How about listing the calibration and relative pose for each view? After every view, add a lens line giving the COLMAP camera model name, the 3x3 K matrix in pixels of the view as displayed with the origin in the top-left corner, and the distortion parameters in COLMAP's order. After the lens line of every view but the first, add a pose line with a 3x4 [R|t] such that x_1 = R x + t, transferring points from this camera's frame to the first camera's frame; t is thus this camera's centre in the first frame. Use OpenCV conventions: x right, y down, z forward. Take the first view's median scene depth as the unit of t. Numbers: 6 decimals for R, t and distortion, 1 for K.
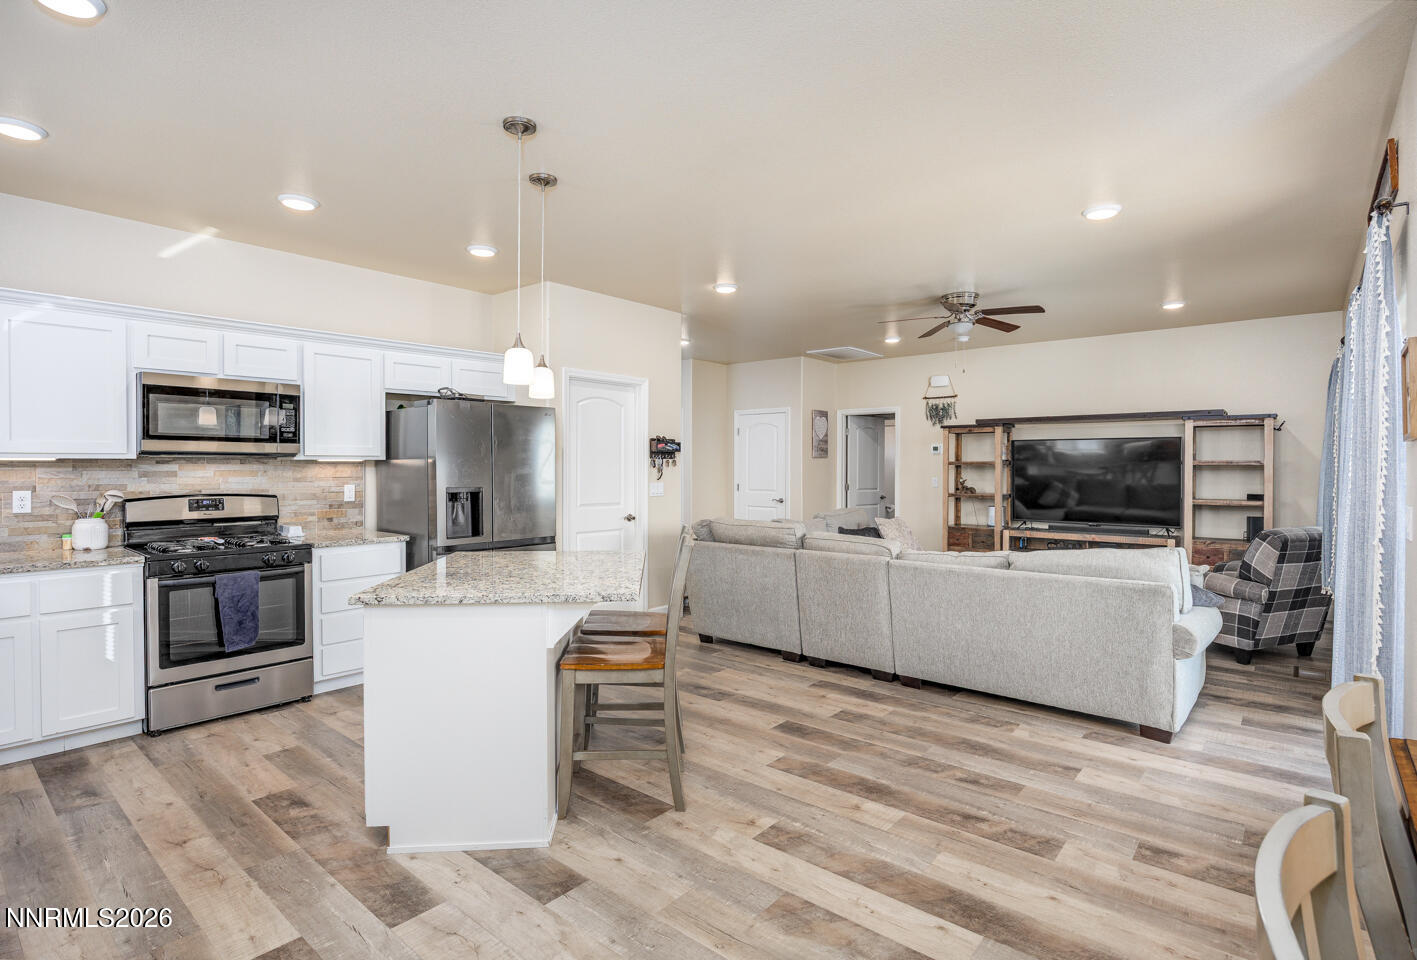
lens RADIAL K [[708.5, 0, 707.4], [0, 708.5, 474.6], [0, 0, 1]] dist [-0.012022, 0.000310]
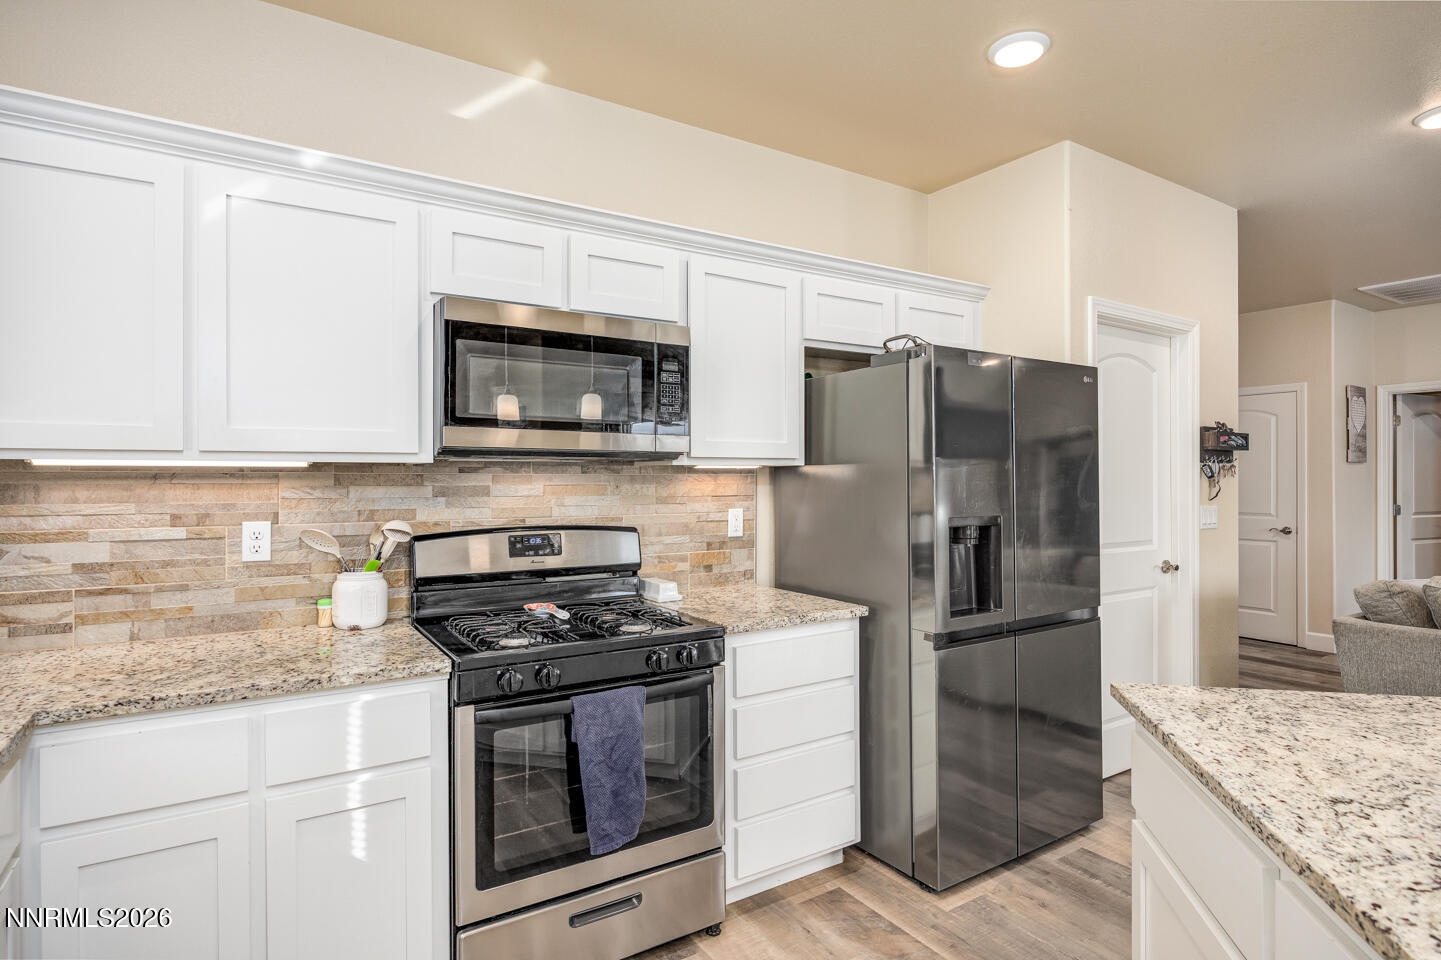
lens RADIAL K [[738.0, 0, 730.2], [0, 738.0, 479.1], [0, 0, 1]] dist [-0.002450, -0.000201]
pose [[0.964759, -0.003764, -0.263107, -0.422563], [0.000395, 0.999917, -0.012857, -0.002847], [0.263133, 0.012300, 0.964681, 0.489561]]
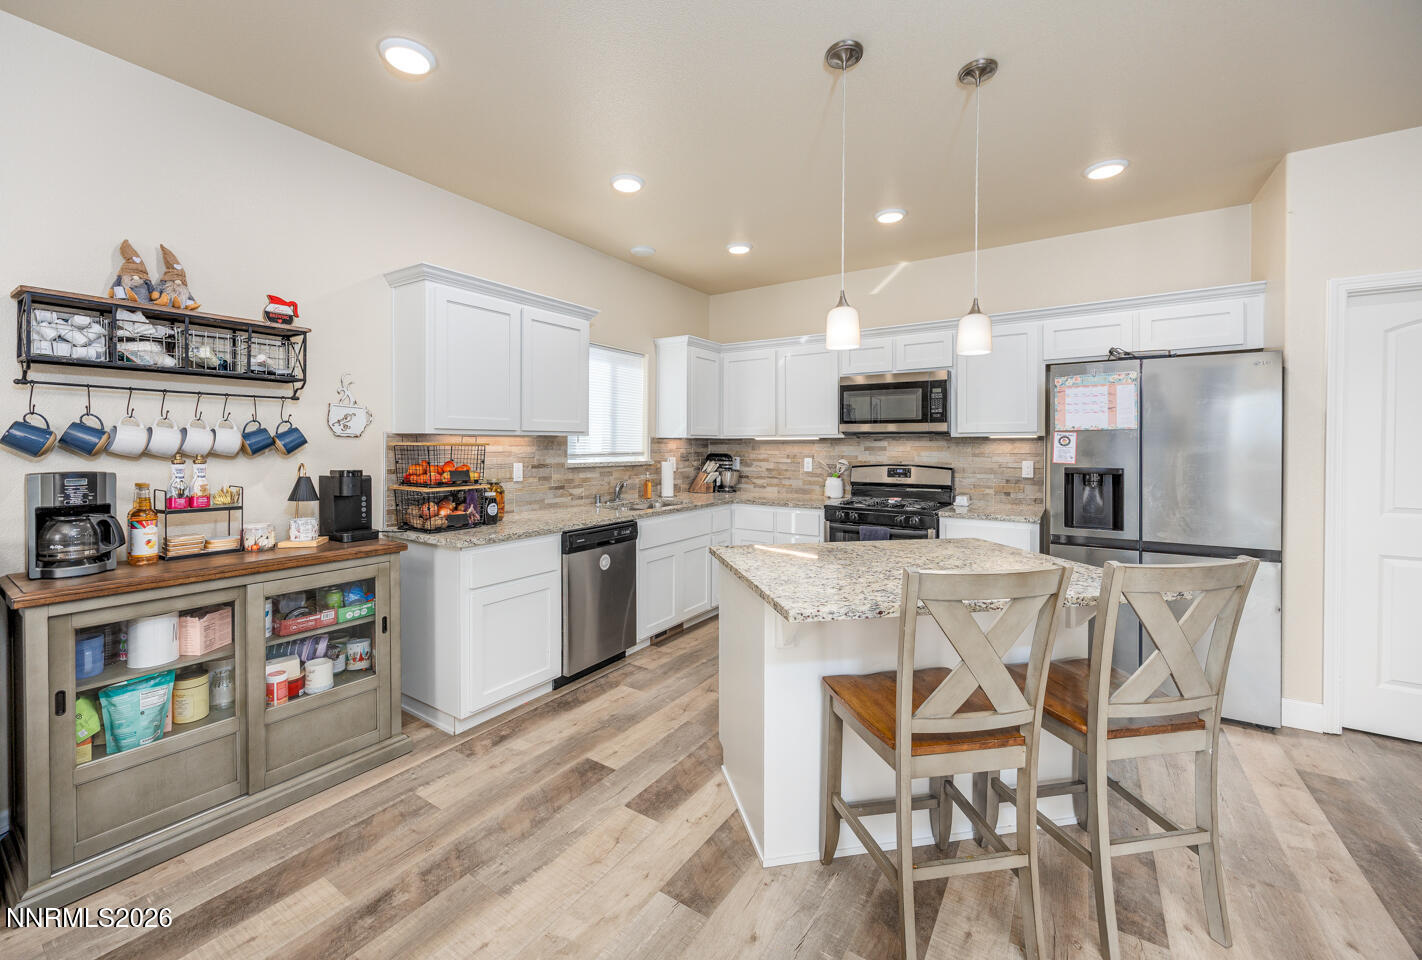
lens RADIAL K [[572.0, 0, 674.6], [0, 572.0, 449.3], [0, 0, 1]] dist [-0.000533, -0.000145]
pose [[0.100092, 0.007840, -0.994947, 0.301709], [-0.011343, 0.999913, 0.006738, -0.002673], [0.994914, 0.010611, 0.100172, 0.510192]]
